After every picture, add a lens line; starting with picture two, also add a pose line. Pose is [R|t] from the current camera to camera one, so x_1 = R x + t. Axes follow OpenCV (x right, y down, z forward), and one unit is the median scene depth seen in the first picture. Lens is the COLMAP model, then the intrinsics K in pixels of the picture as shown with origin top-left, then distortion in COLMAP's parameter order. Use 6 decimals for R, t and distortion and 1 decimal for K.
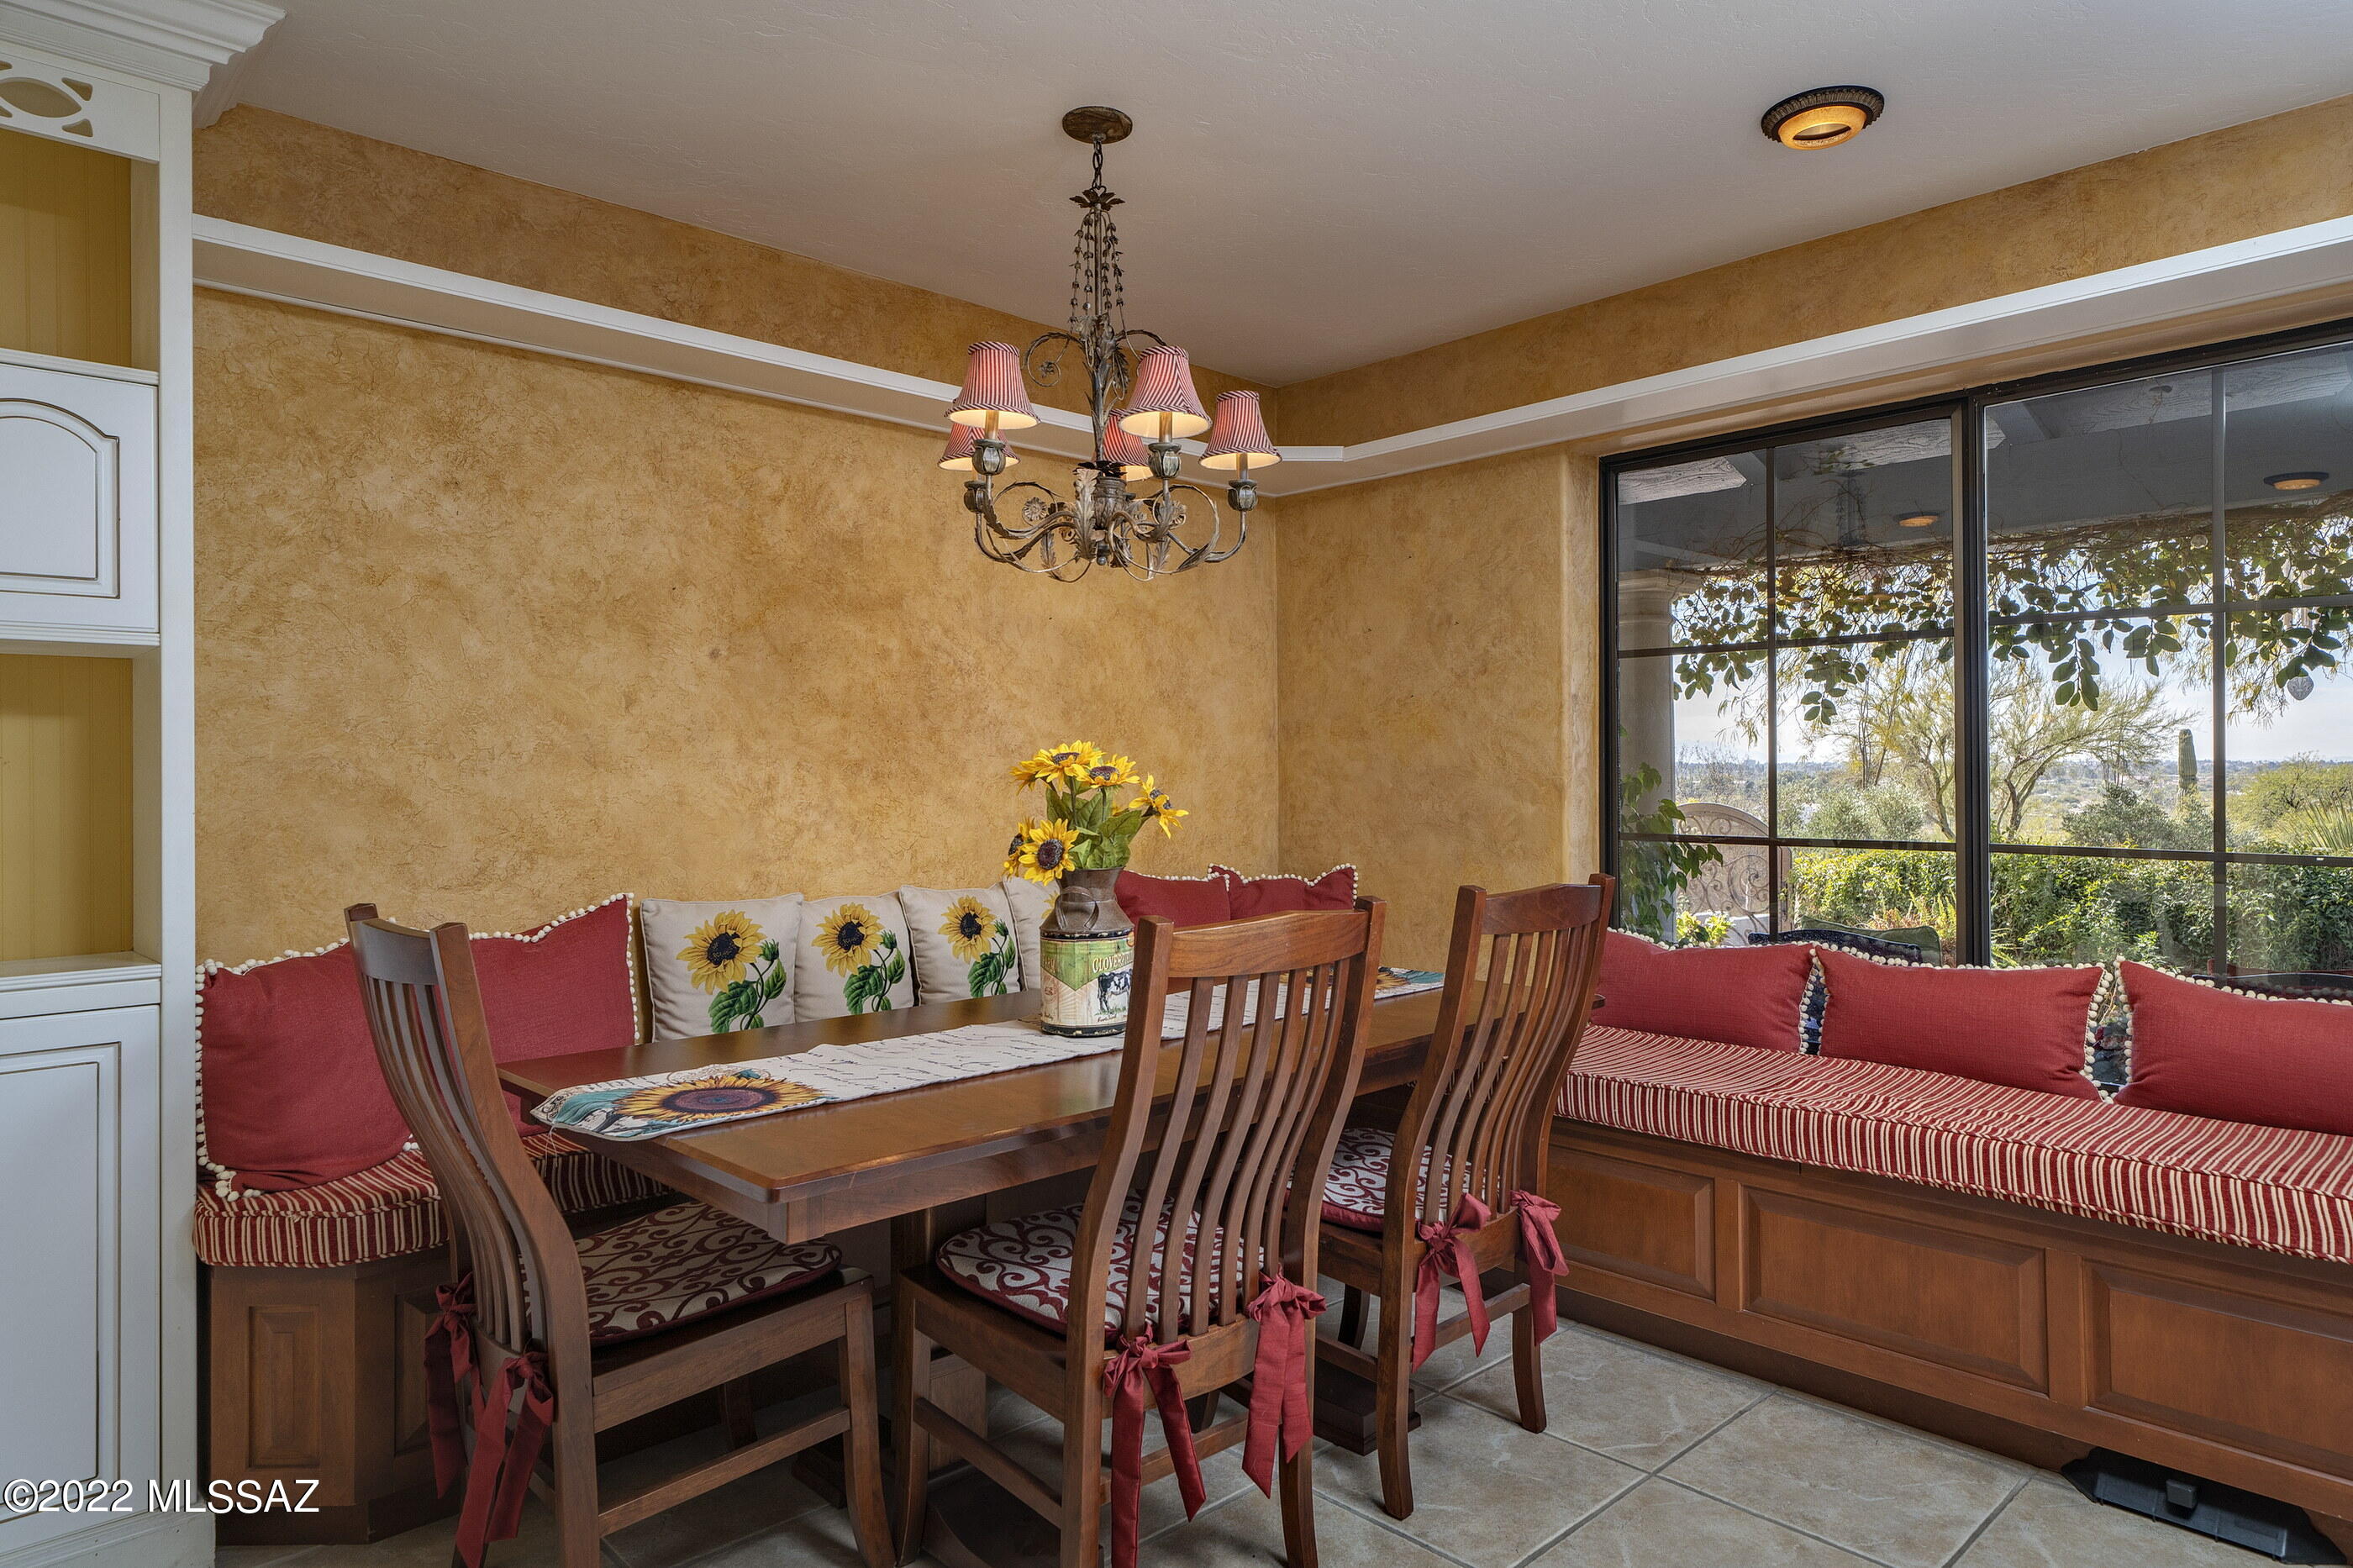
lens RADIAL K [[1314.0, 0, 1166.5], [0, 1314.0, 761.9], [0, 0, 1]] dist [-0.007788, -0.000415]
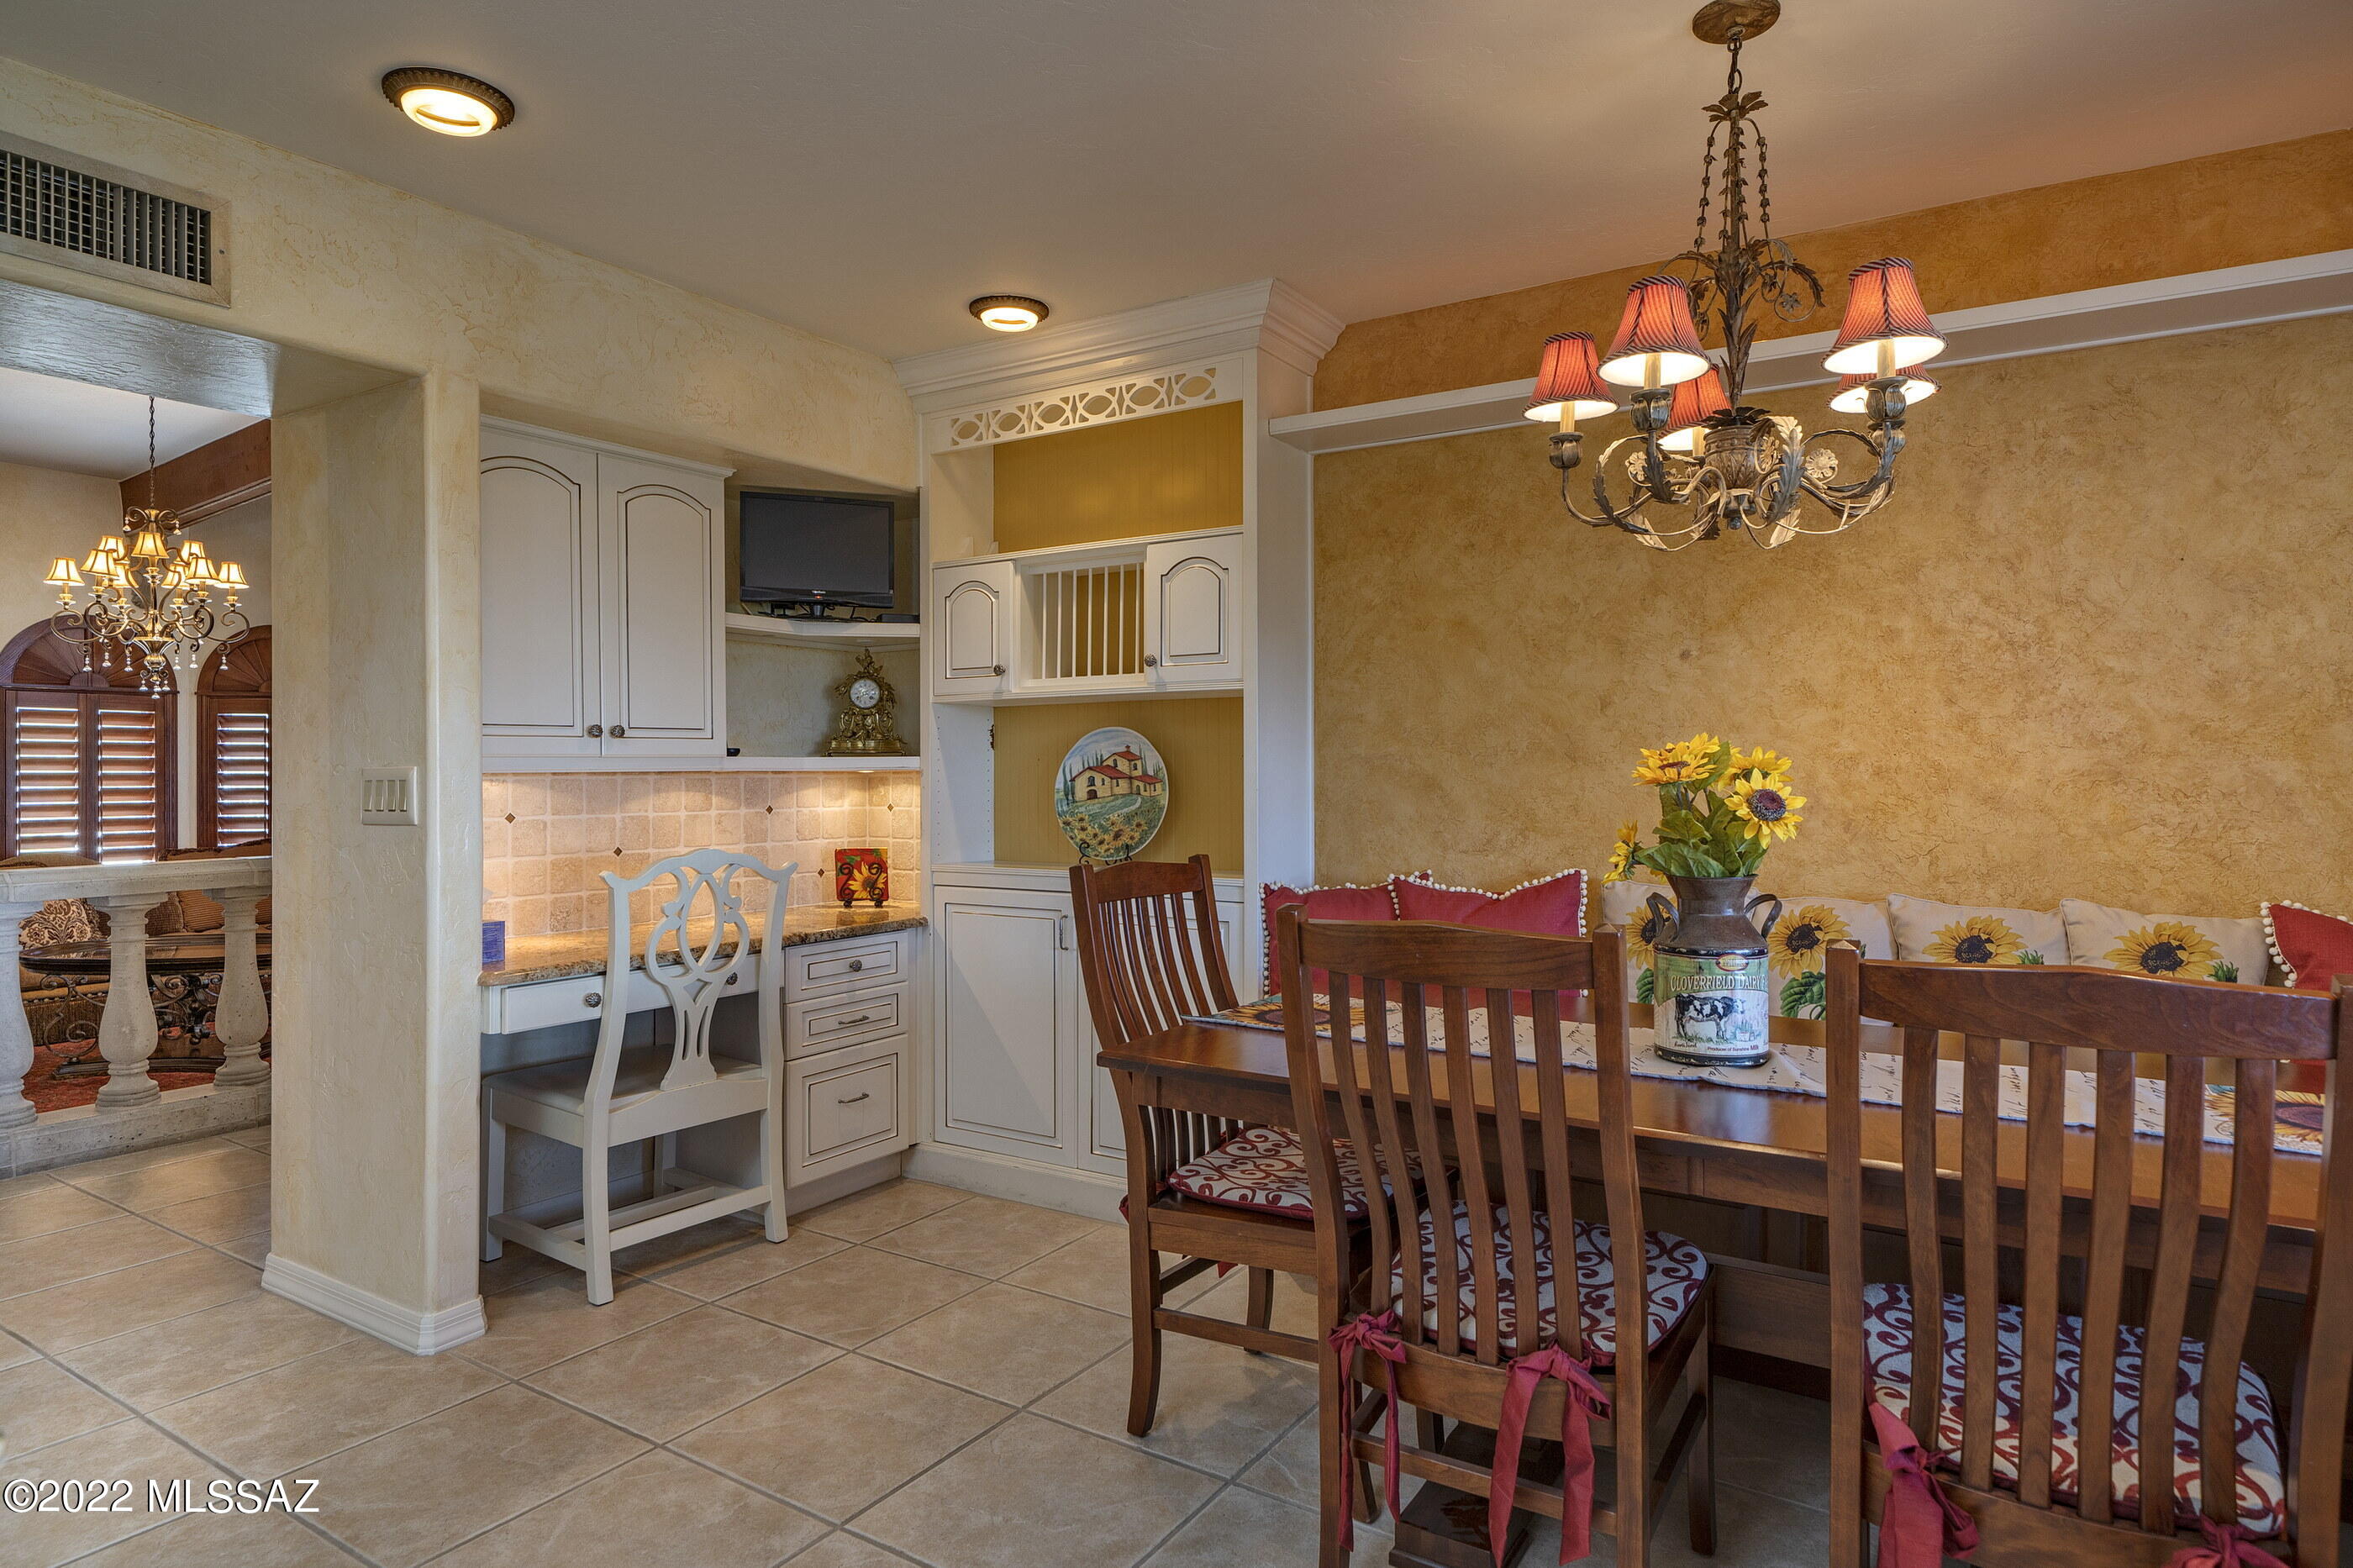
lens RADIAL K [[1314.0, 0, 1182.1], [0, 1314.0, 776.3], [0, 0, 1]] dist [-0.007788, -0.000415]
pose [[0.265888, 0.012567, -0.963922, 0.581175], [0.005134, 0.999882, 0.014452, -0.001303], [0.963990, -0.008791, 0.265792, 0.325117]]
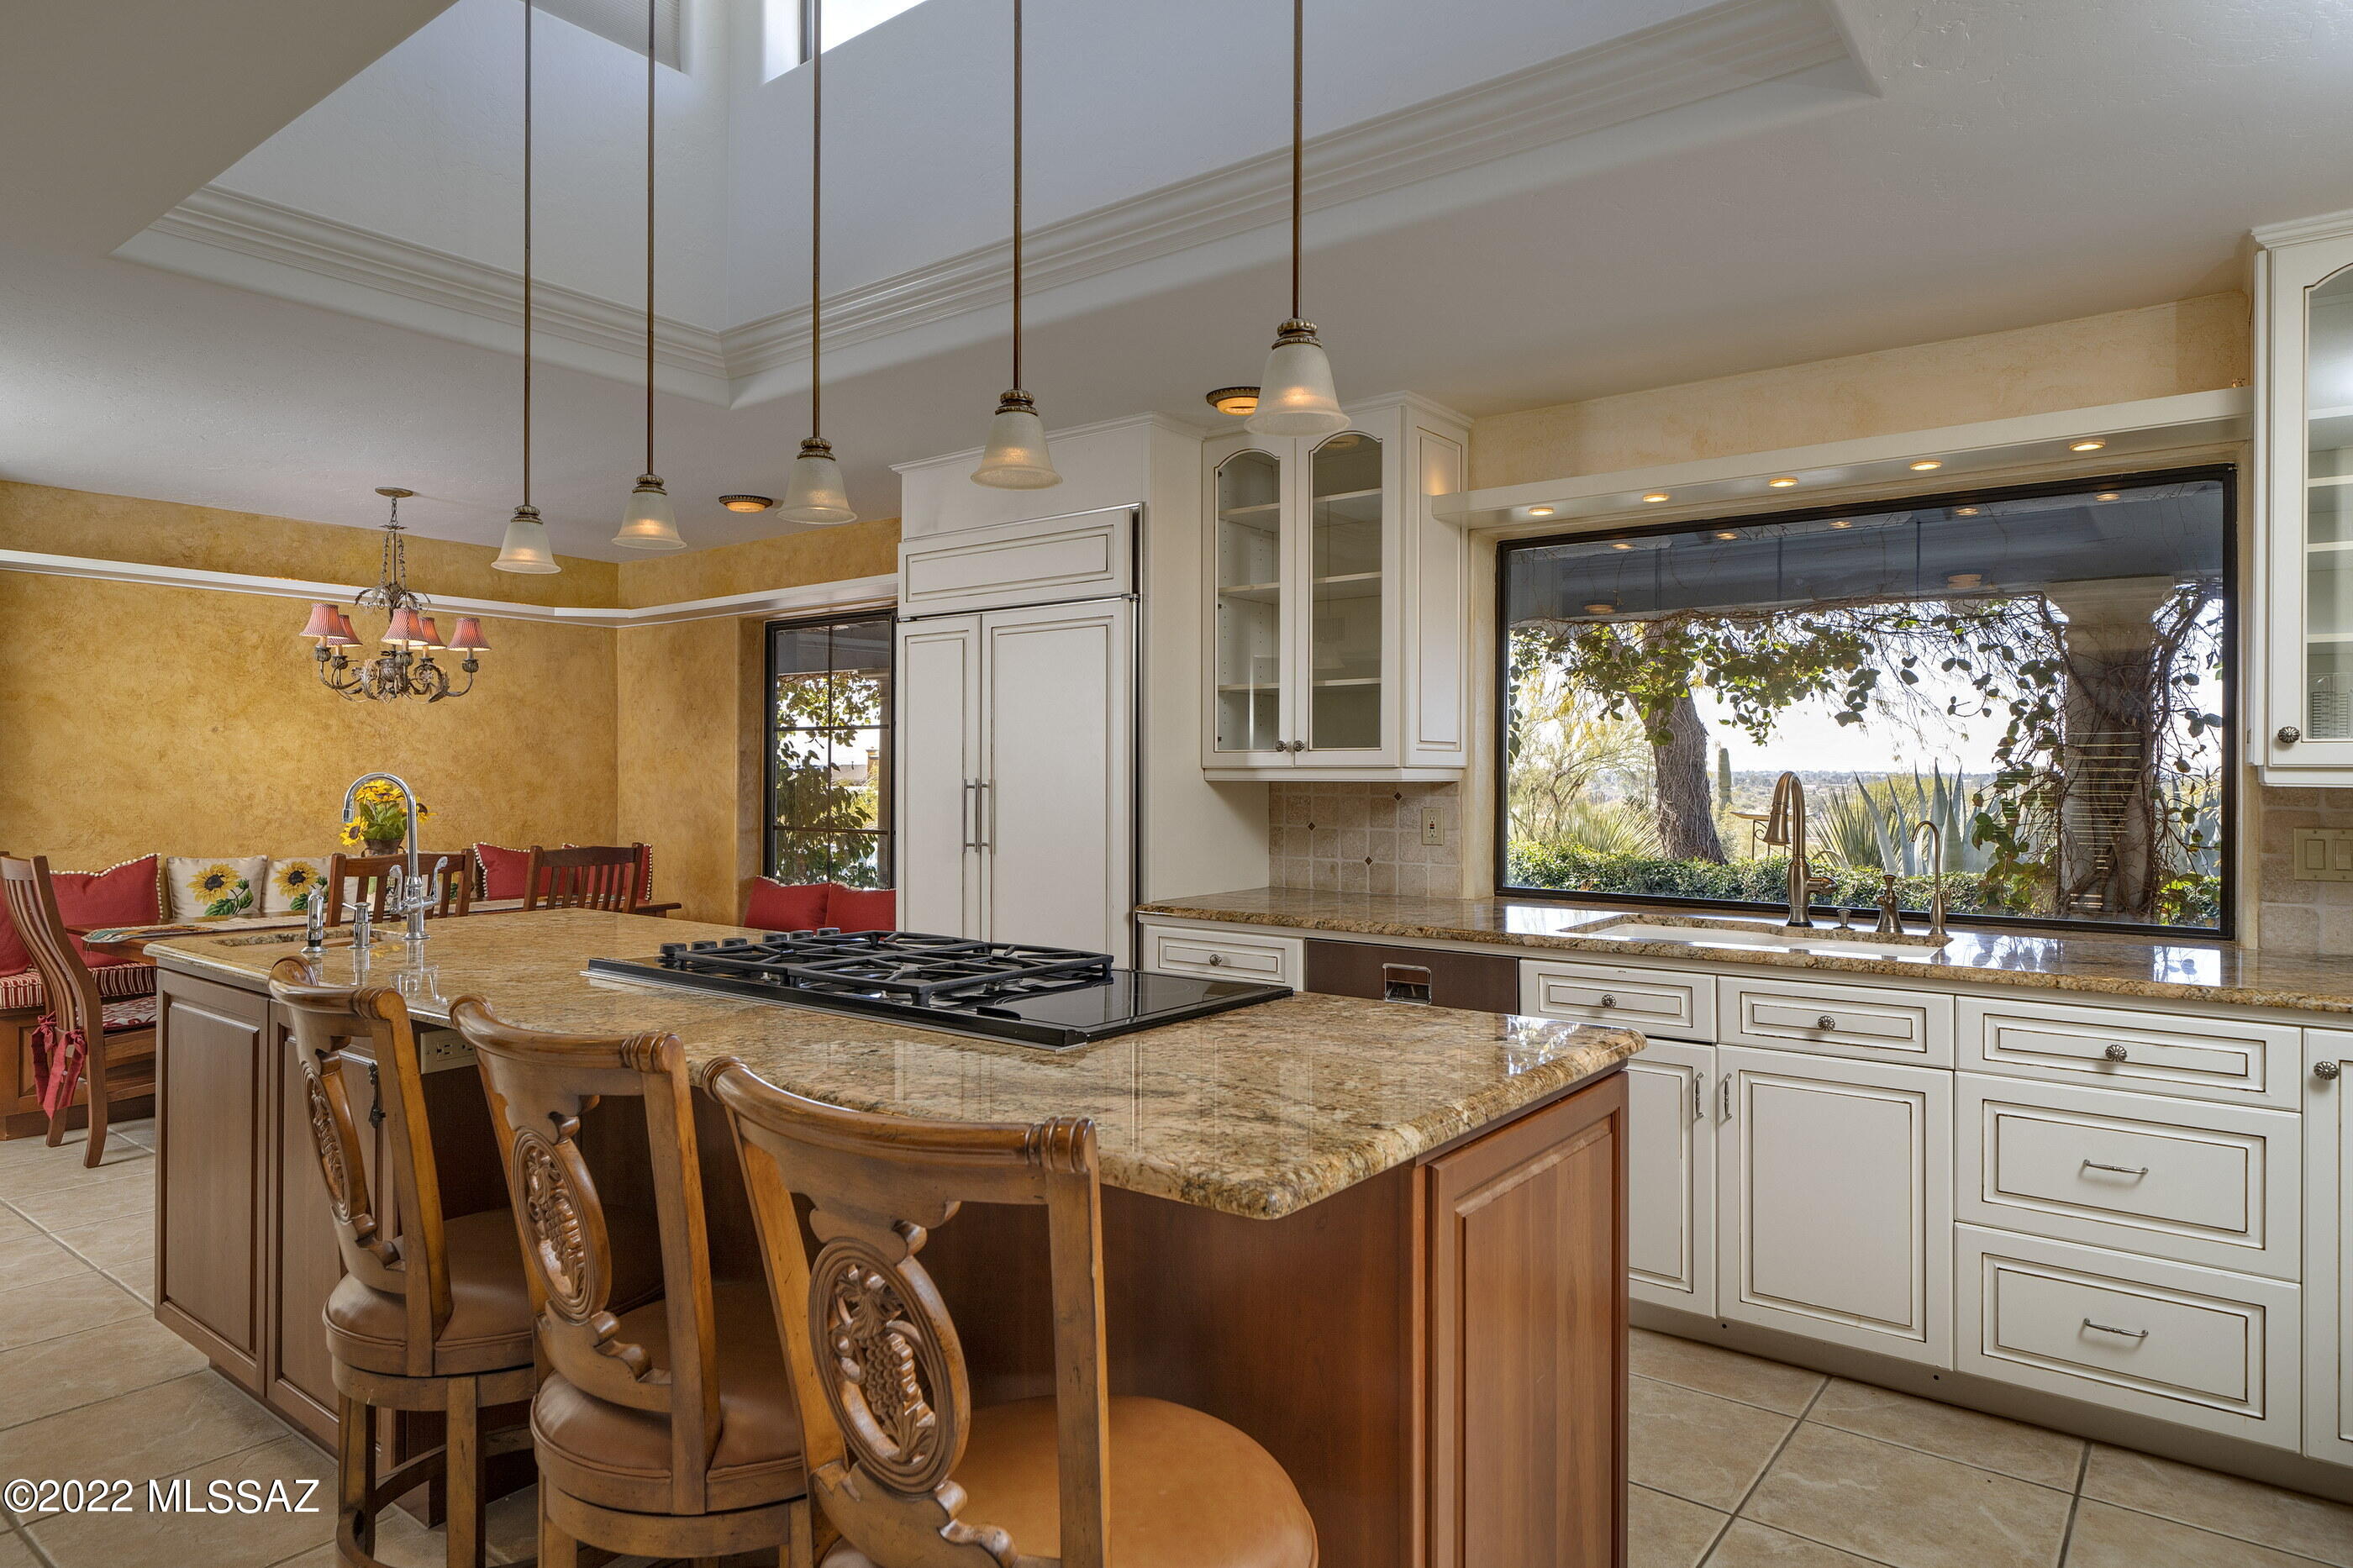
lens RADIAL K [[1312.3, 0, 1189.1], [0, 1312.3, 769.8], [0, 0, 1]] dist [-0.003526, -0.001943]
pose [[0.976005, 0.009264, 0.217551, 0.632861], [-0.010078, 0.999946, 0.002629, -0.043735], [-0.217514, -0.004758, 0.976045, -1.181653]]
